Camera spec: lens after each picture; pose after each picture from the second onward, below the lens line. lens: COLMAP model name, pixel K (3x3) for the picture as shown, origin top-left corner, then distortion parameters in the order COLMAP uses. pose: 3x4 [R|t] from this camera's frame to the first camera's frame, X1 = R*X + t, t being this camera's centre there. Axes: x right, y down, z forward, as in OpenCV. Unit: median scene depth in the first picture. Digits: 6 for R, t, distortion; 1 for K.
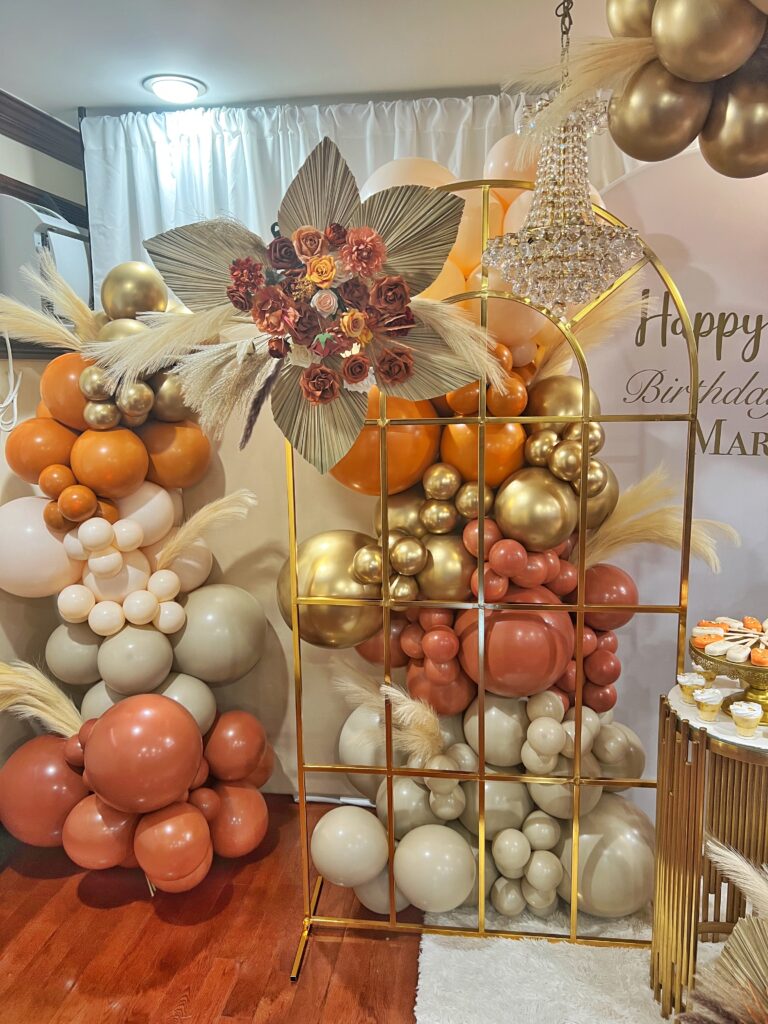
lens RADIAL K [[780.4, 0, 384.0], [0, 780.4, 512.0], [0, 0, 1]] dist [0.035644, -0.076118]
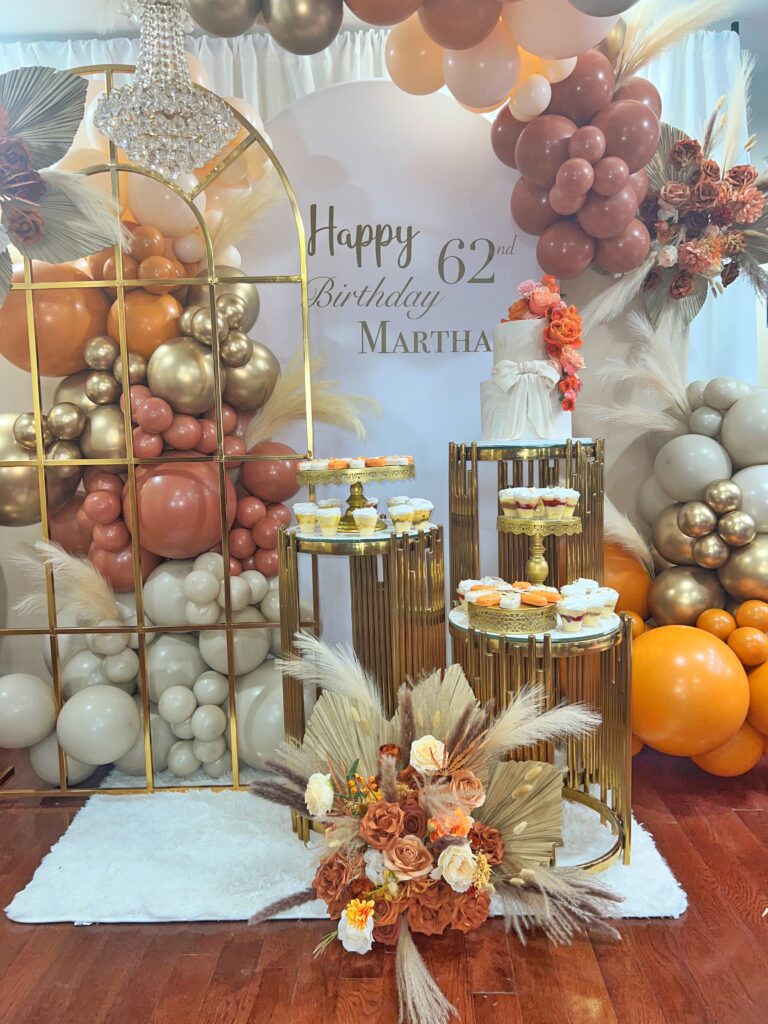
lens RADIAL K [[780.4, 0, 384.0], [0, 780.4, 512.0], [0, 0, 1]] dist [0.035644, -0.076118]
pose [[0.991917, -0.017374, 0.125690, 0.312698], [0.027062, 0.996757, -0.075785, 0.263250], [-0.123965, 0.078573, 0.989171, -0.091665]]
